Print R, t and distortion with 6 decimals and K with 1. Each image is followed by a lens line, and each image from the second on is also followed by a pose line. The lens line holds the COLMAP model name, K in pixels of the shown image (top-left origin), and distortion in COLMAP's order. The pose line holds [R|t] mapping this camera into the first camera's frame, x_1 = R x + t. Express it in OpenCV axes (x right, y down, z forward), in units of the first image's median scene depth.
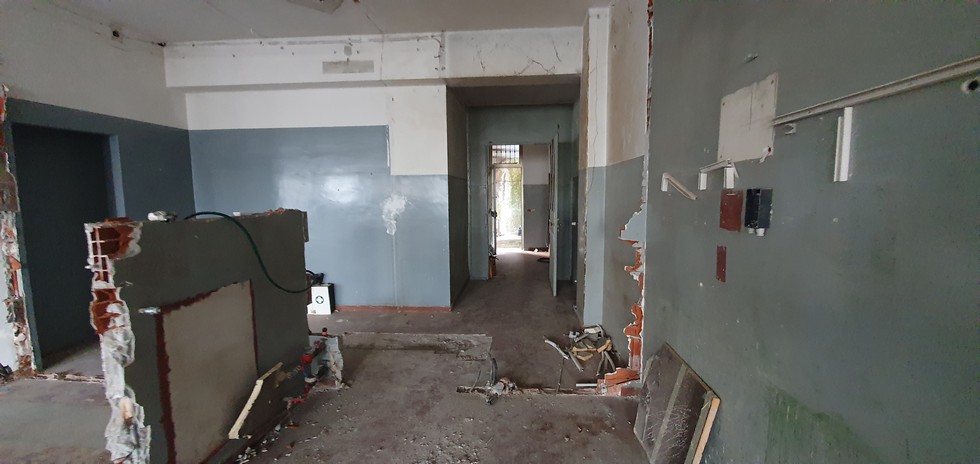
lens RADIAL K [[388.9, 0, 490.0], [0, 388.9, 232.0], [0, 0, 1]] dist [0.016738, -0.017770]
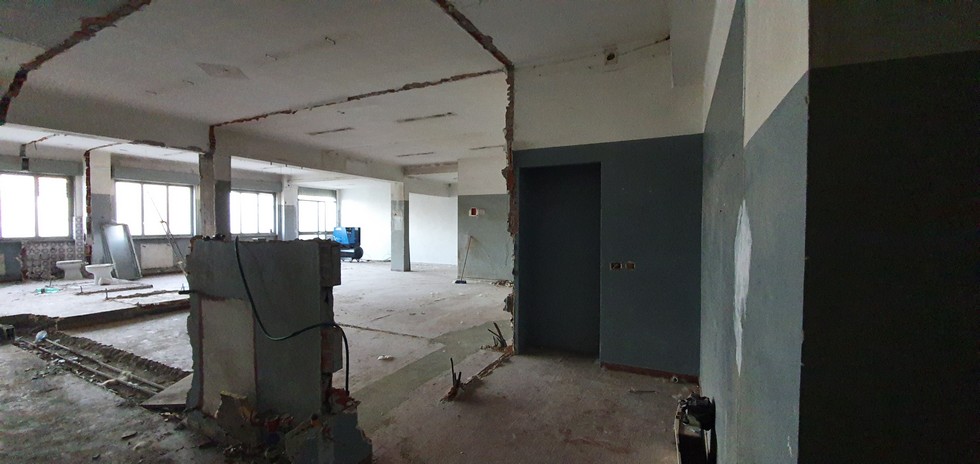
lens RADIAL K [[388.9, 0, 490.0], [0, 388.9, 232.0], [0, 0, 1]] dist [0.016738, -0.017770]
pose [[-0.380483, 0.027304, -0.924385, 0.082220], [-0.089412, 0.993795, 0.066157, -0.137048], [0.920455, 0.107823, -0.375681, 1.385979]]
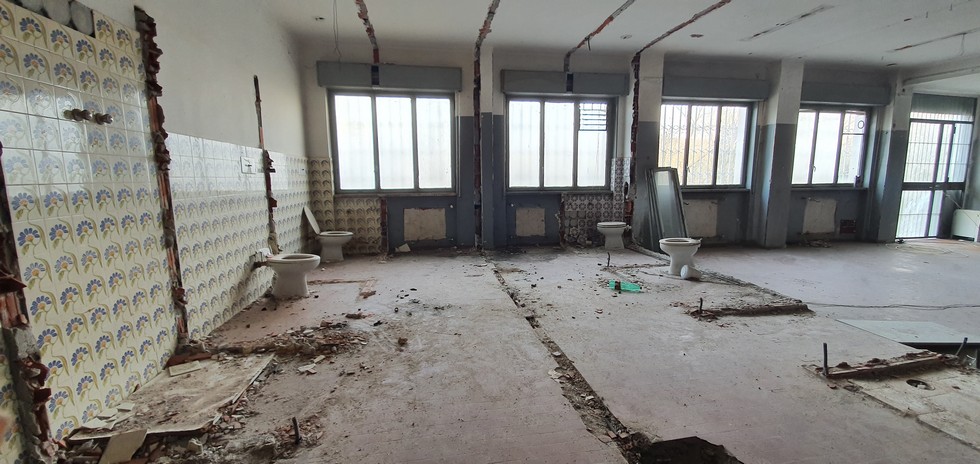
lens RADIAL K [[388.9, 0, 490.0], [0, 388.9, 232.0], [0, 0, 1]] dist [0.016738, -0.017770]
pose [[-0.968072, 0.050815, -0.245470, -0.270614], [-0.009792, 0.970826, 0.239587, 0.108510], [0.250483, 0.234341, -0.939331, -0.717417]]
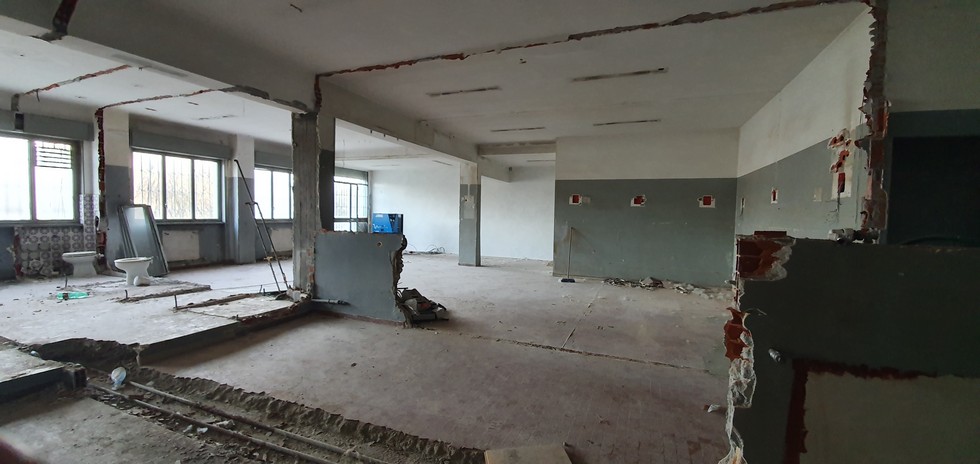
lens RADIAL K [[388.9, 0, 490.0], [0, 388.9, 232.0], [0, 0, 1]] dist [0.016738, -0.017770]
pose [[-0.301921, 0.048941, -0.952076, 0.003326], [-0.110730, 0.990122, 0.086012, -0.019691], [0.946880, 0.131392, -0.293519, 0.330559]]
